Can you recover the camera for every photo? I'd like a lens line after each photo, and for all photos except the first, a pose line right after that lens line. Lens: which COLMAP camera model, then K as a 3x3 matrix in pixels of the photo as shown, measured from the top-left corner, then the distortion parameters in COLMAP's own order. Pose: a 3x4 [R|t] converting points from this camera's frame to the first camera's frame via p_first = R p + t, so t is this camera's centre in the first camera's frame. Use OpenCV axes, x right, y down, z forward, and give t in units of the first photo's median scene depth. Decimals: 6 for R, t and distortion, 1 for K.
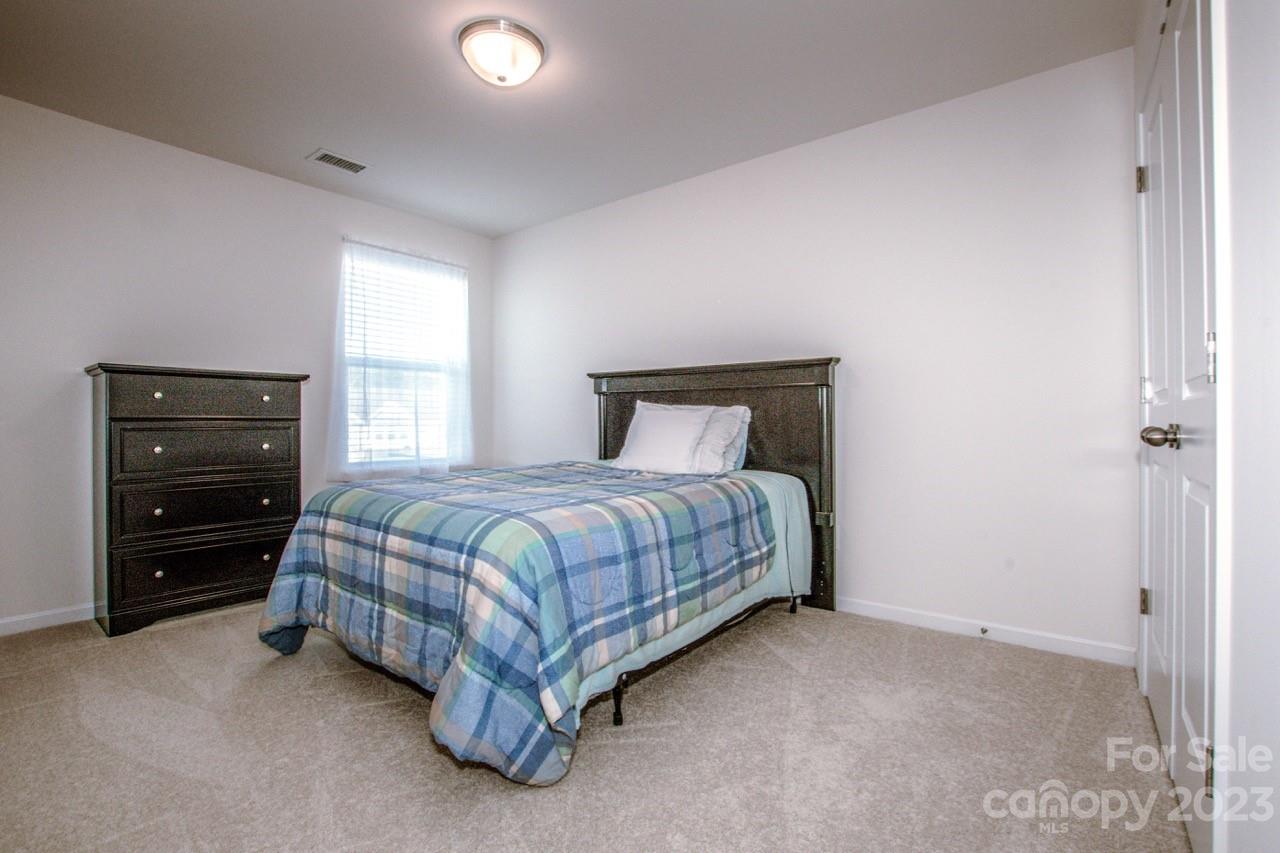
lens RADIAL K [[570.6, 0, 655.9], [0, 570.6, 421.1], [0, 0, 1]] dist [-0.034238, 0.003007]
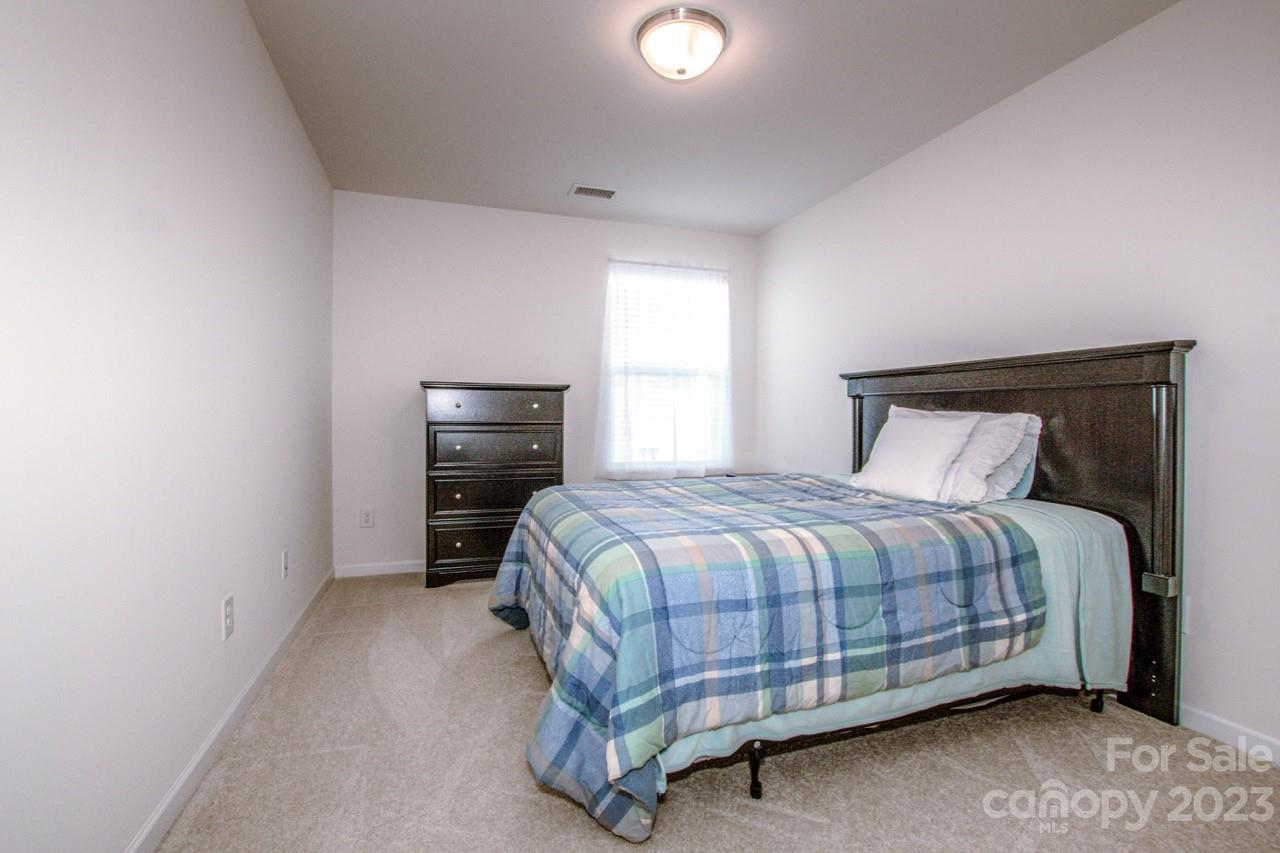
lens RADIAL K [[570.6, 0, 639.4], [0, 570.6, 423.3], [0, 0, 1]] dist [-0.034238, 0.003007]
pose [[0.830833, 0.012995, -0.556370, 0.184695], [-0.008120, 0.999904, 0.011229, -0.023131], [0.556462, -0.004812, 0.830859, 0.152616]]
